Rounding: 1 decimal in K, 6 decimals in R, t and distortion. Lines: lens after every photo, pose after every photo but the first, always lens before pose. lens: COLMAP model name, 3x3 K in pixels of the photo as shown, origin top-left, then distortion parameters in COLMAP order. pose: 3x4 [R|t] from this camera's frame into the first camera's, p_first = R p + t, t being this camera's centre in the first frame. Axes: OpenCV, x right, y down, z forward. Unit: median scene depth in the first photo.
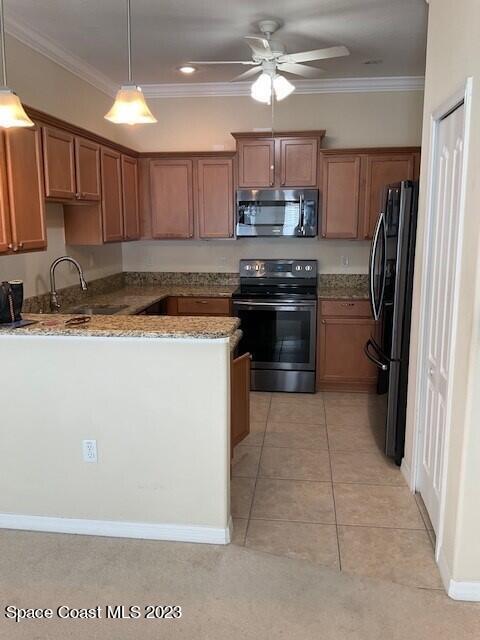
lens RADIAL K [[549.7, 0, 226.6], [0, 549.7, 308.5], [0, 0, 1]] dist [0.065449, -0.009408]
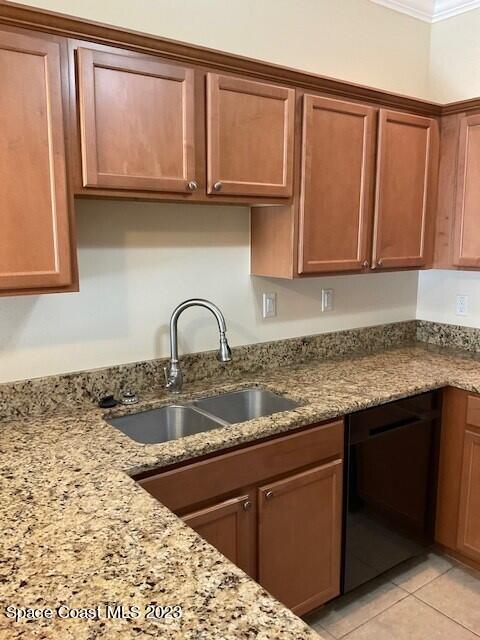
lens RADIAL K [[549.7, 0, 226.6], [0, 549.7, 308.5], [0, 0, 1]] dist [0.065449, -0.009408]
pose [[0.705092, 0.100395, -0.701973, 0.098106], [-0.114139, 0.993087, 0.027384, -0.083685], [0.699870, 0.060815, 0.711677, 0.510873]]
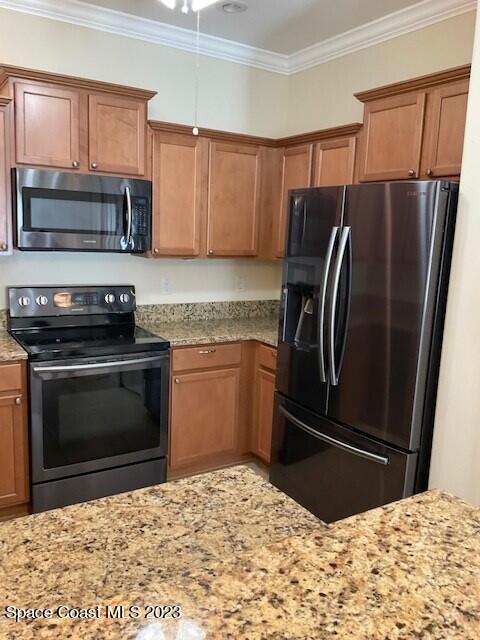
lens RADIAL K [[549.7, 0, 226.6], [0, 549.7, 308.5], [0, 0, 1]] dist [0.065449, -0.009408]
pose [[0.760049, -0.057845, 0.647286, -0.197353], [0.058465, 0.998078, 0.020543, -0.070158], [-0.647231, 0.022230, 0.761970, 0.429937]]
